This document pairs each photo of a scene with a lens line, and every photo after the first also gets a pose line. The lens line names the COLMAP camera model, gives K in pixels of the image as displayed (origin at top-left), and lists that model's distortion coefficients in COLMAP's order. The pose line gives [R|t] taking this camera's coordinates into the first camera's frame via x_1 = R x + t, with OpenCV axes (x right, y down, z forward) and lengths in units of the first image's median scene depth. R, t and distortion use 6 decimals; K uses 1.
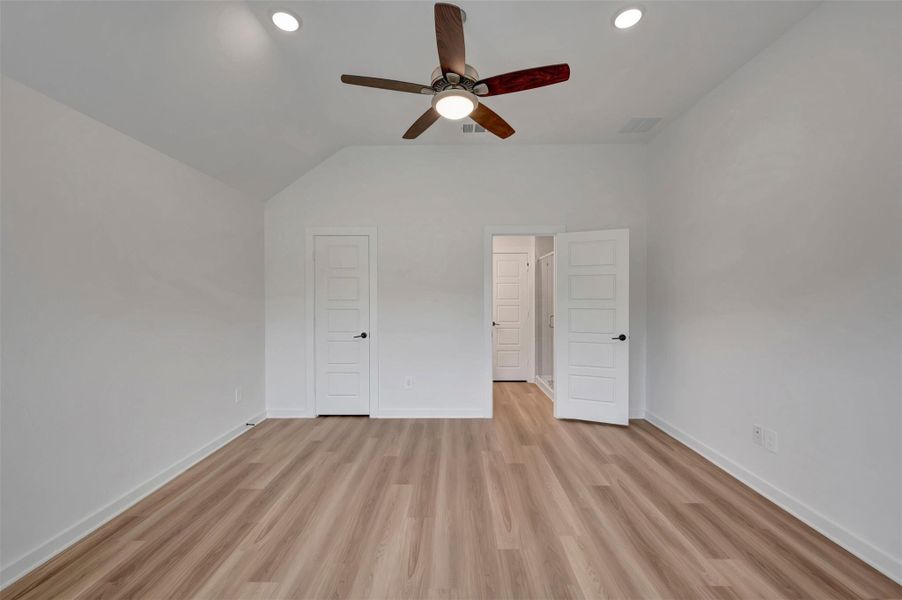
lens RADIAL K [[362.4, 0, 451.4], [0, 362.4, 294.4], [0, 0, 1]] dist [0.007247, -0.000038]
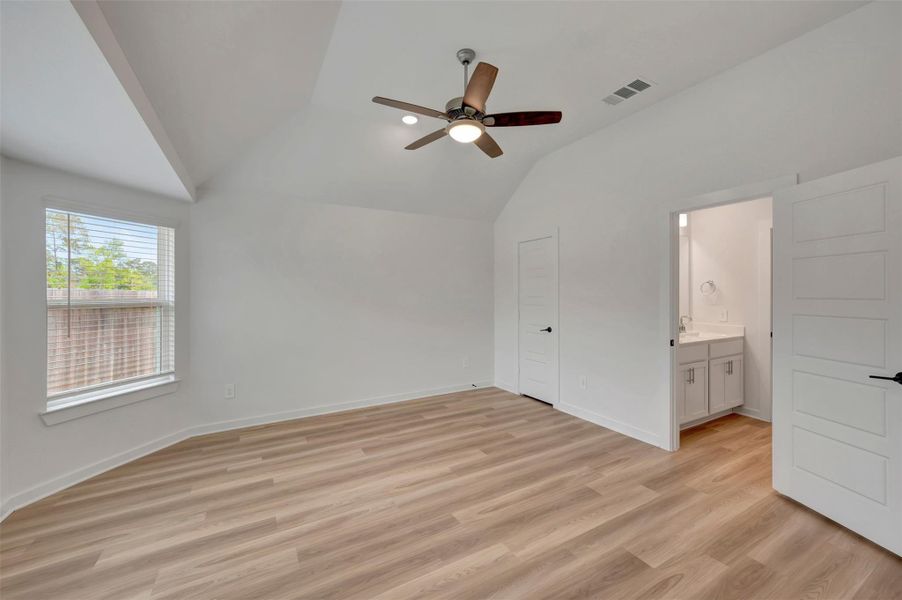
lens RADIAL K [[362.4, 0, 451.4], [0, 362.4, 294.4], [0, 0, 1]] dist [0.007247, -0.000038]
pose [[0.498351, 0.002563, -0.866972, 0.744168], [0.006973, 0.999951, 0.006964, -0.002913], [0.866948, -0.009516, 0.498309, 0.285072]]
